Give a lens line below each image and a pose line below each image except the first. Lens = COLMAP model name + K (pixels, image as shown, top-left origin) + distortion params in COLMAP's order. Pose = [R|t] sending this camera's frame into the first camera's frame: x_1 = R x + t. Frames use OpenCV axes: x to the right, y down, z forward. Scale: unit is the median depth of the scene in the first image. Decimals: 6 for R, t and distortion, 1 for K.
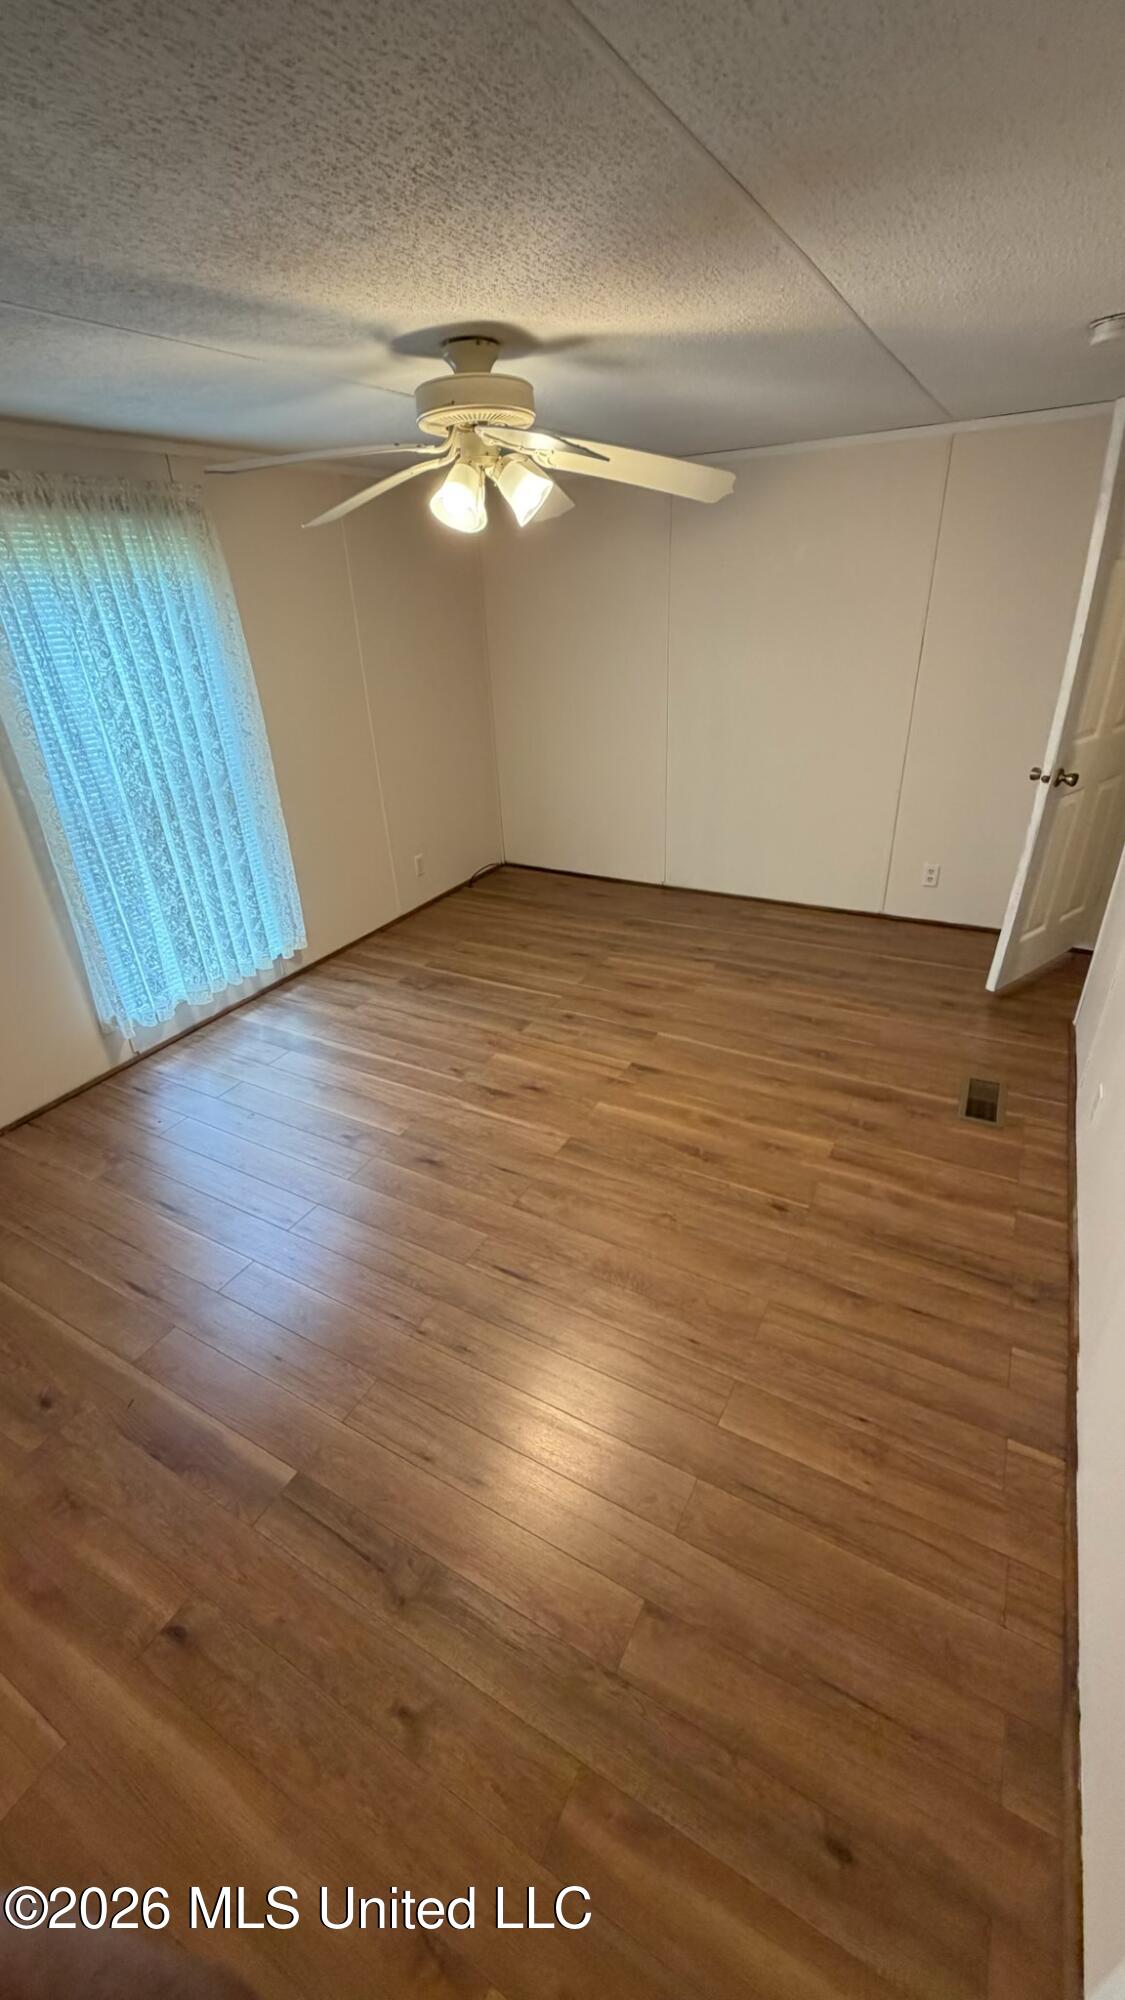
lens RADIAL K [[801.1, 0, 564.4], [0, 801.1, 1004.5], [0, 0, 1]] dist [0.001995, 0.000035]
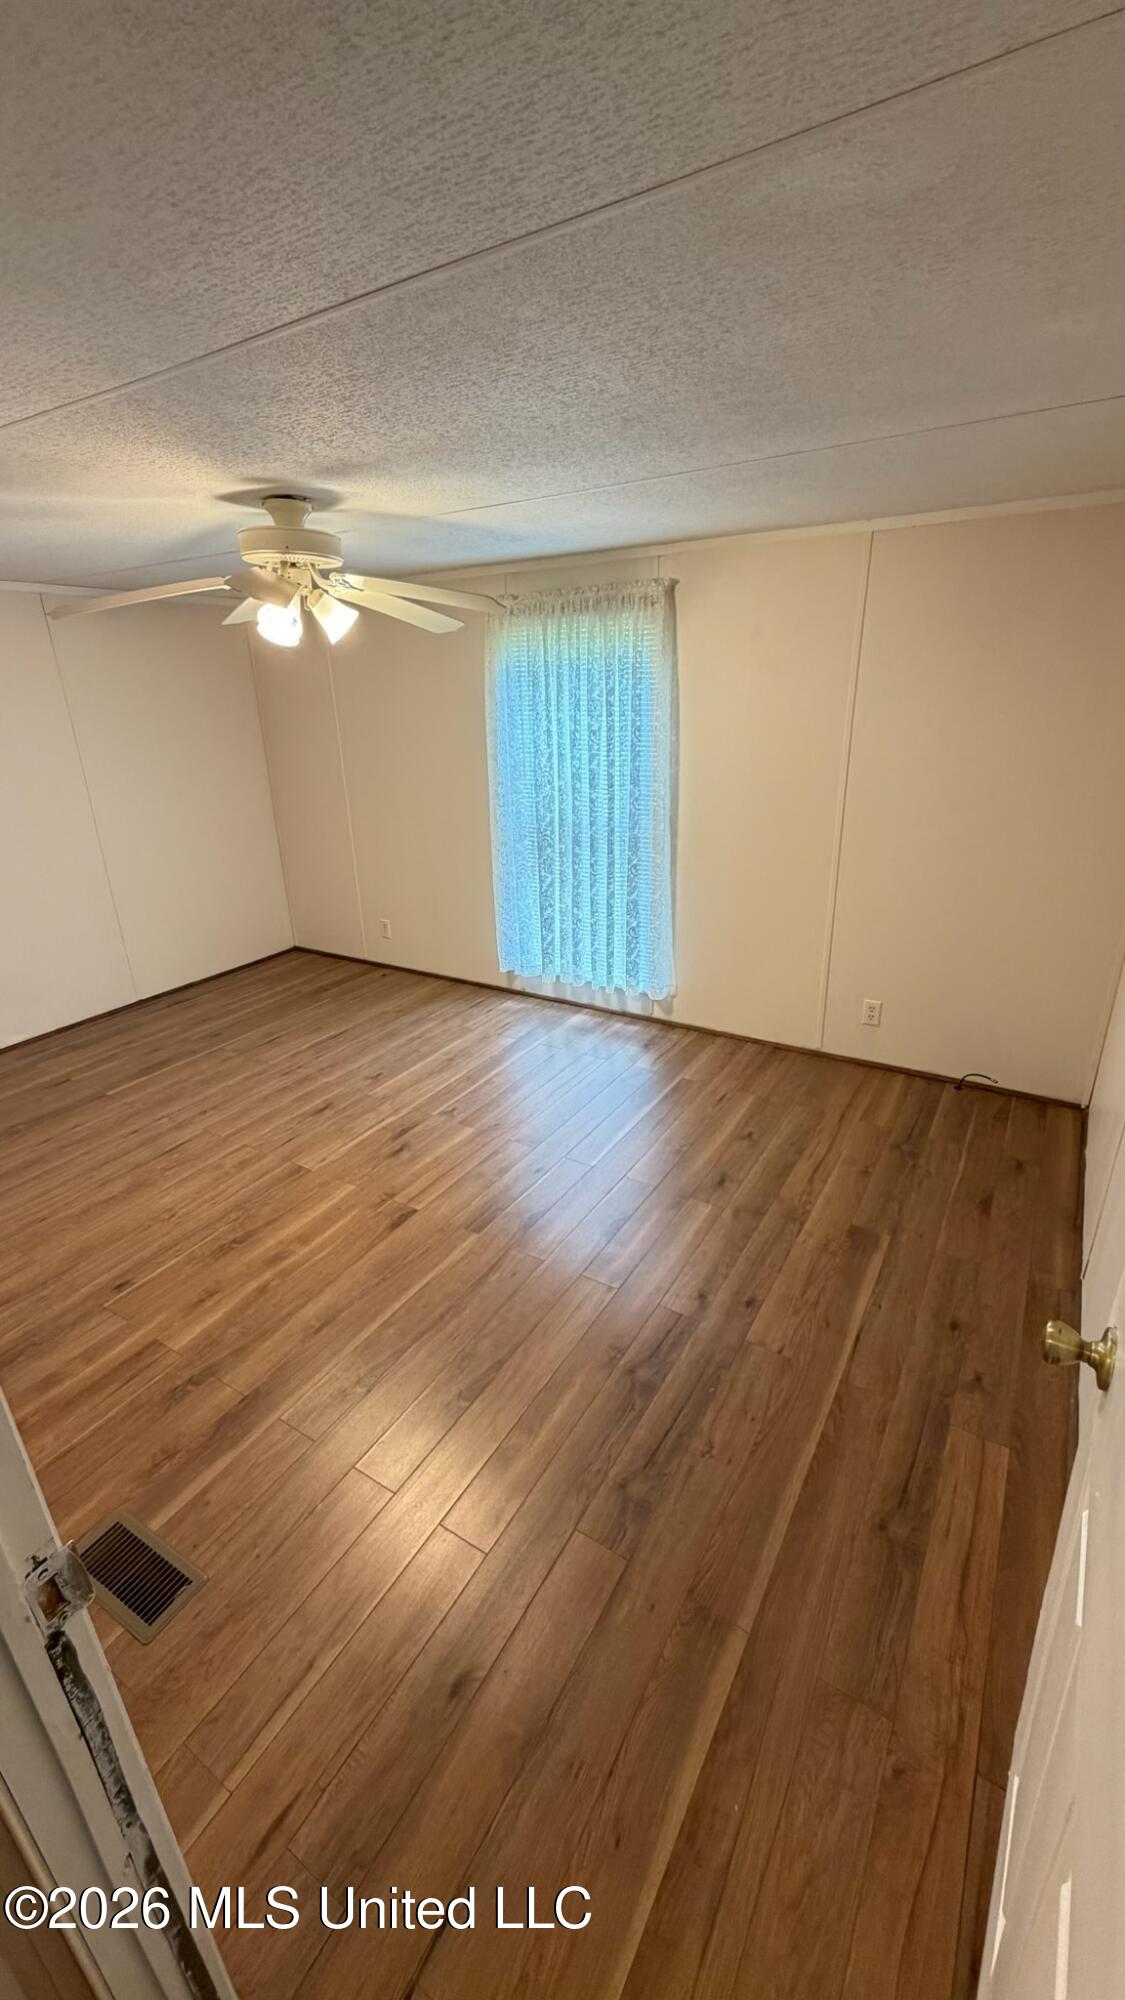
lens RADIAL K [[801.1, 0, 564.8], [0, 801.1, 994.3], [0, 0, 1]] dist [0.001995, 0.000035]
pose [[-0.047379, 0.405700, -0.912778, 0.834380], [-0.435893, 0.813808, 0.384336, -0.563750], [0.898751, 0.416082, 0.138284, 0.983326]]
